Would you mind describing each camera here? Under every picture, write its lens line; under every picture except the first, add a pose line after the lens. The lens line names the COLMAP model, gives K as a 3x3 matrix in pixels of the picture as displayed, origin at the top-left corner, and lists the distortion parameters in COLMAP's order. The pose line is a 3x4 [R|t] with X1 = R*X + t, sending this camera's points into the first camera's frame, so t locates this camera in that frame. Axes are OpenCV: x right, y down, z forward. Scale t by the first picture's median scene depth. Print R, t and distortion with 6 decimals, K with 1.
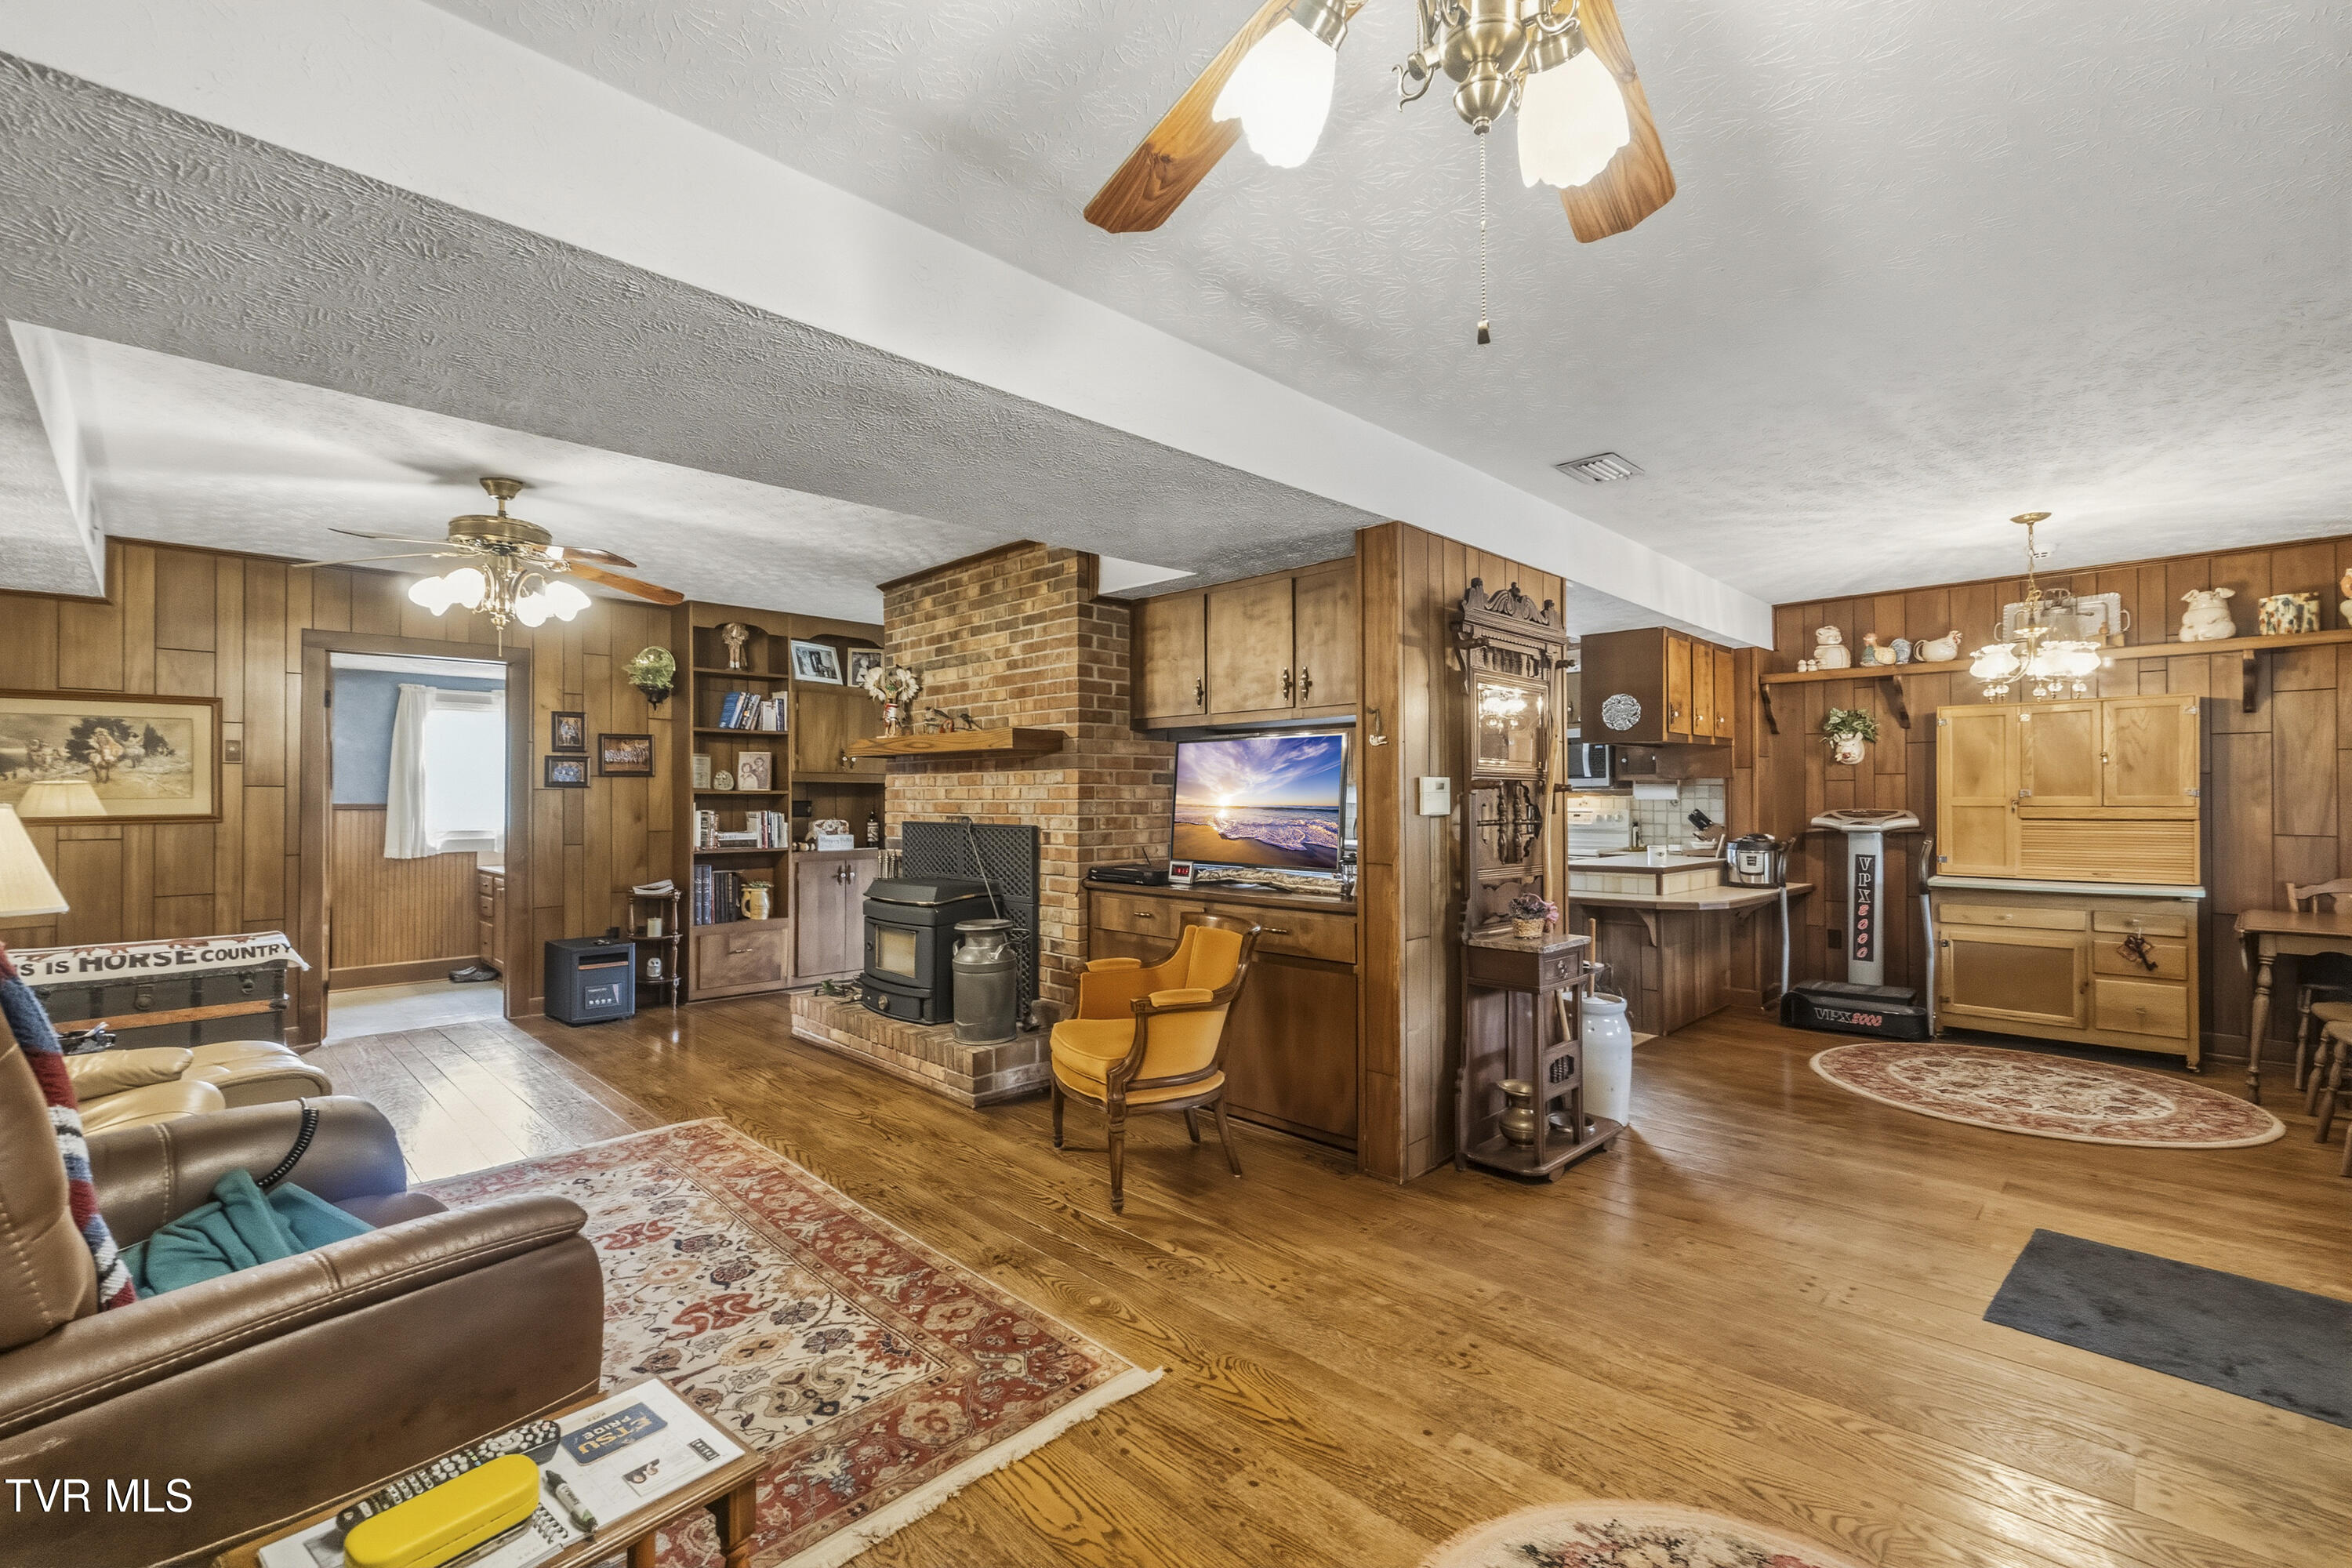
lens RADIAL K [[1020.7, 0, 1166.8], [0, 1020.7, 786.2], [0, 0, 1]] dist [-0.011225, 0.002195]
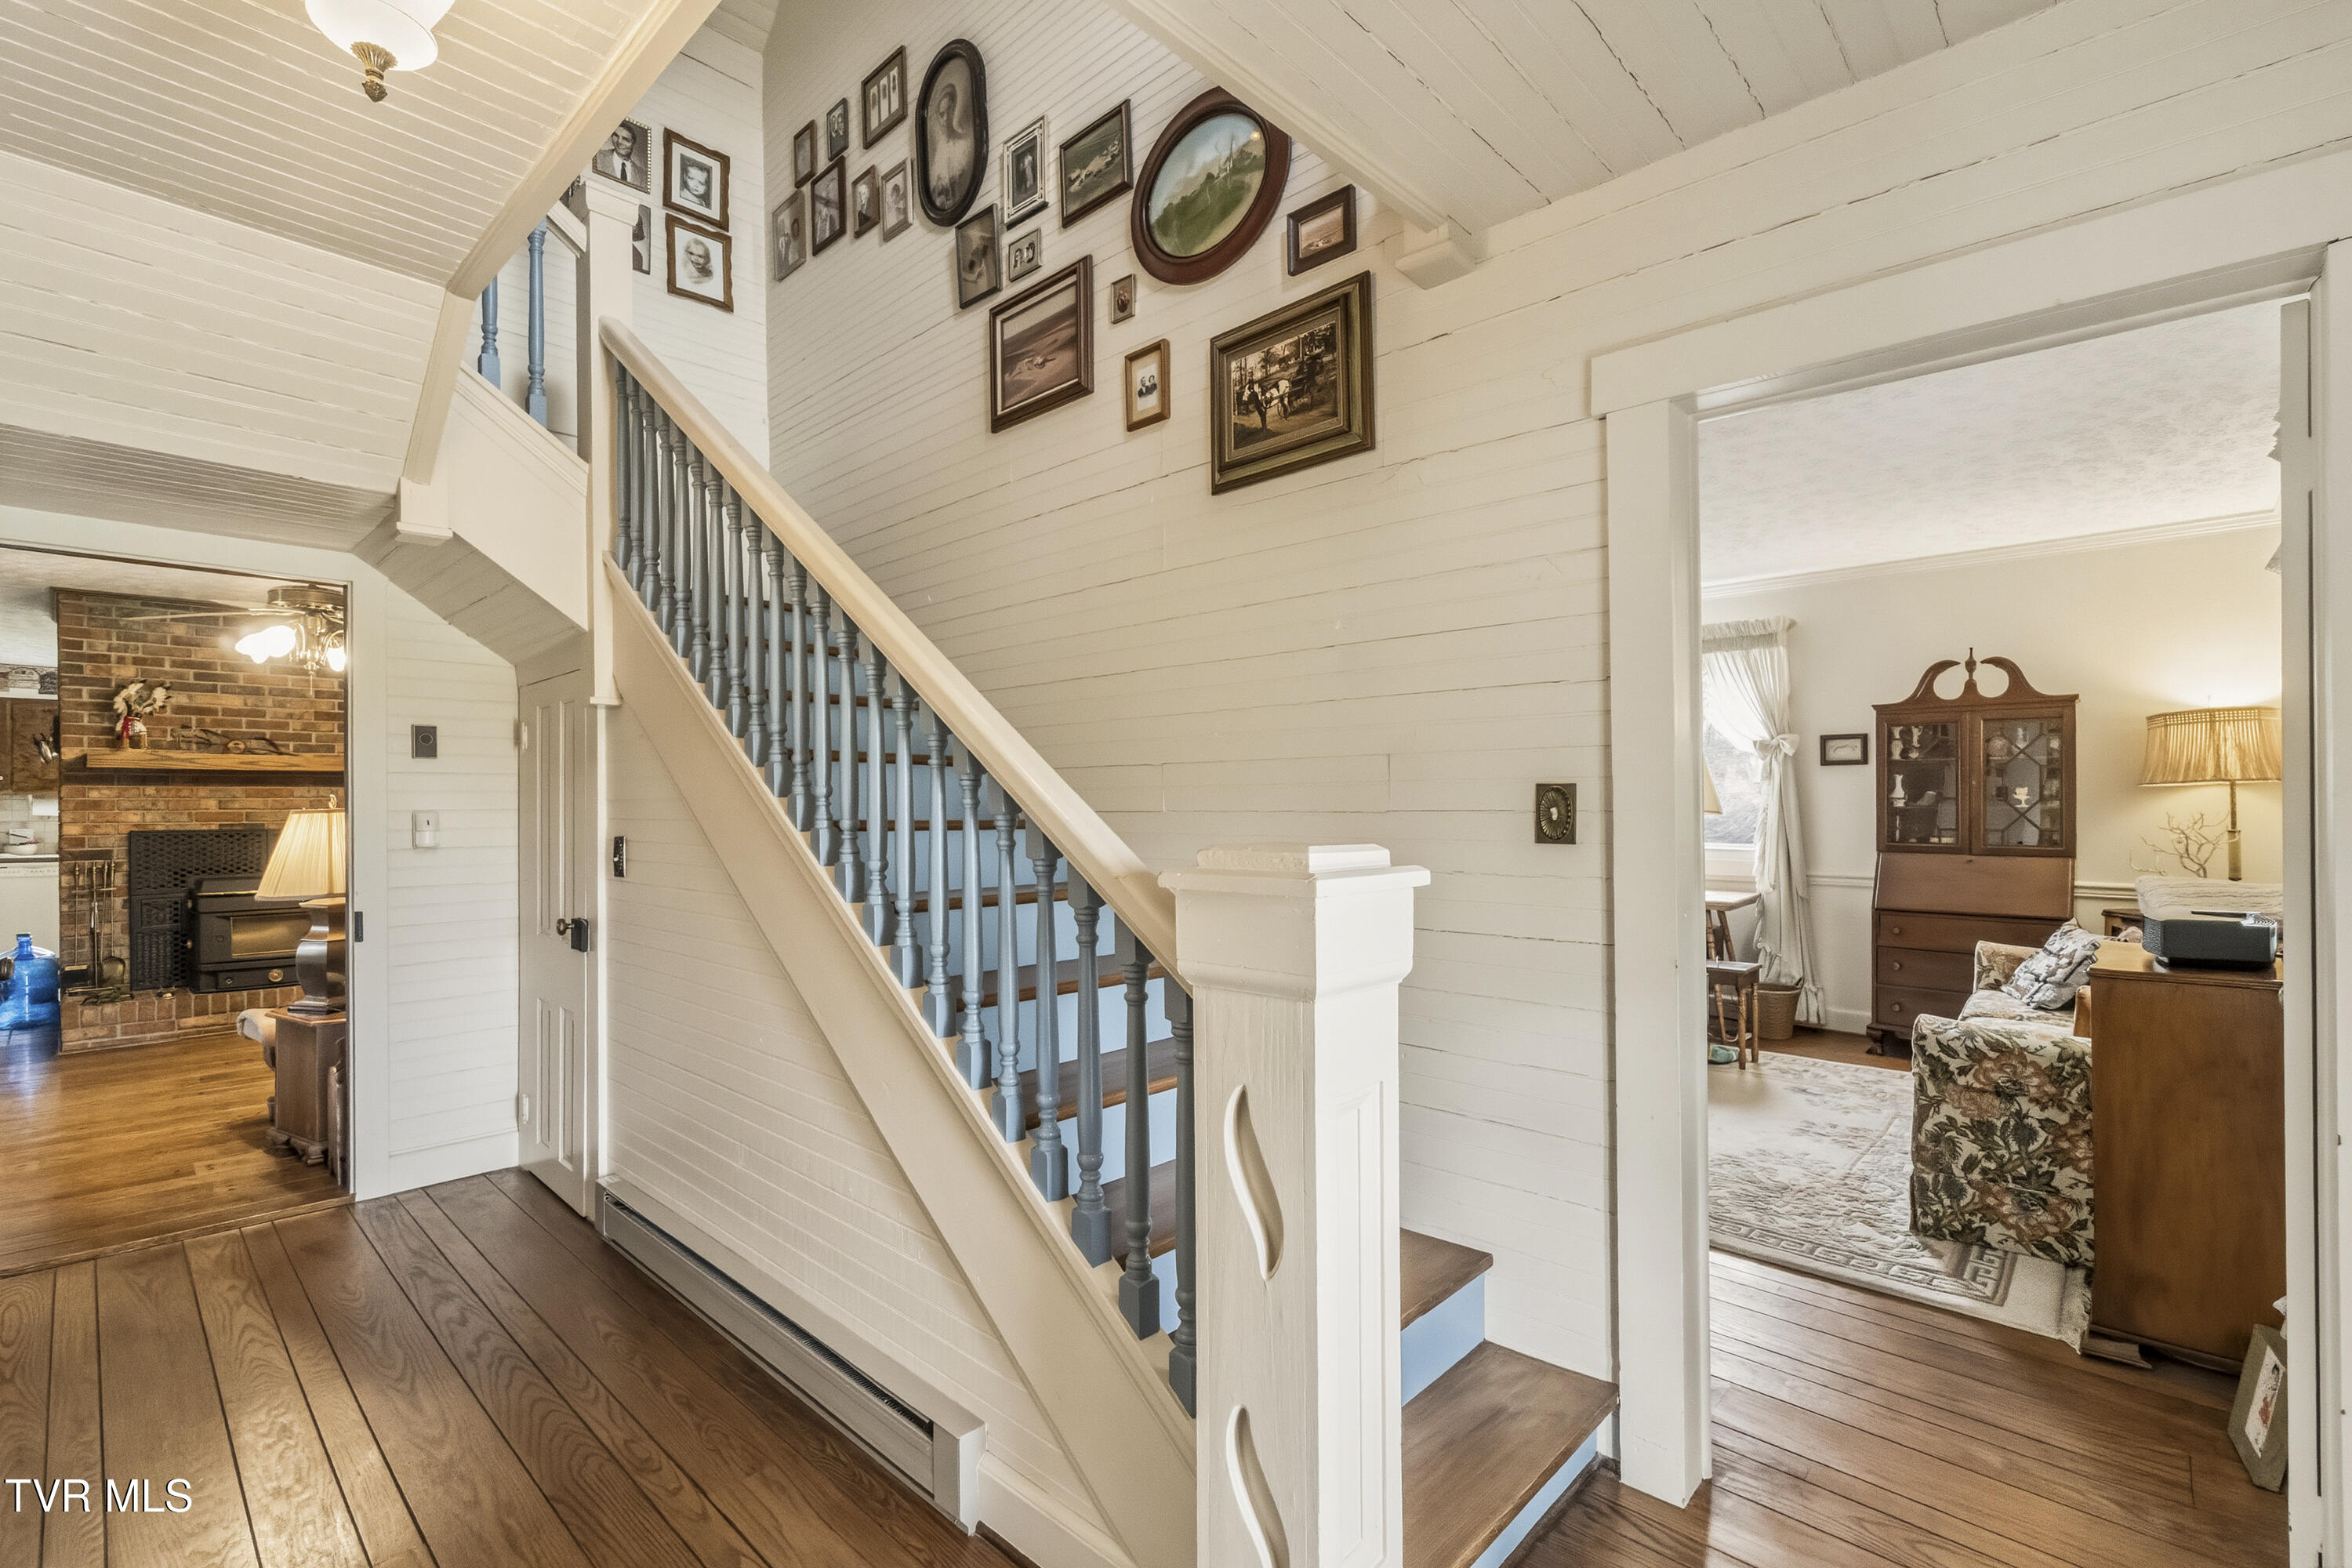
lens RADIAL K [[1020.7, 0, 1196.5], [0, 1020.7, 793.8], [0, 0, 1]] dist [-0.011225, 0.002195]
pose [[-0.057867, 0.006748, 0.998301, -1.534792], [-0.001566, 0.999975, -0.006851, 0.002053], [-0.998323, -0.001960, -0.057855, -0.023297]]
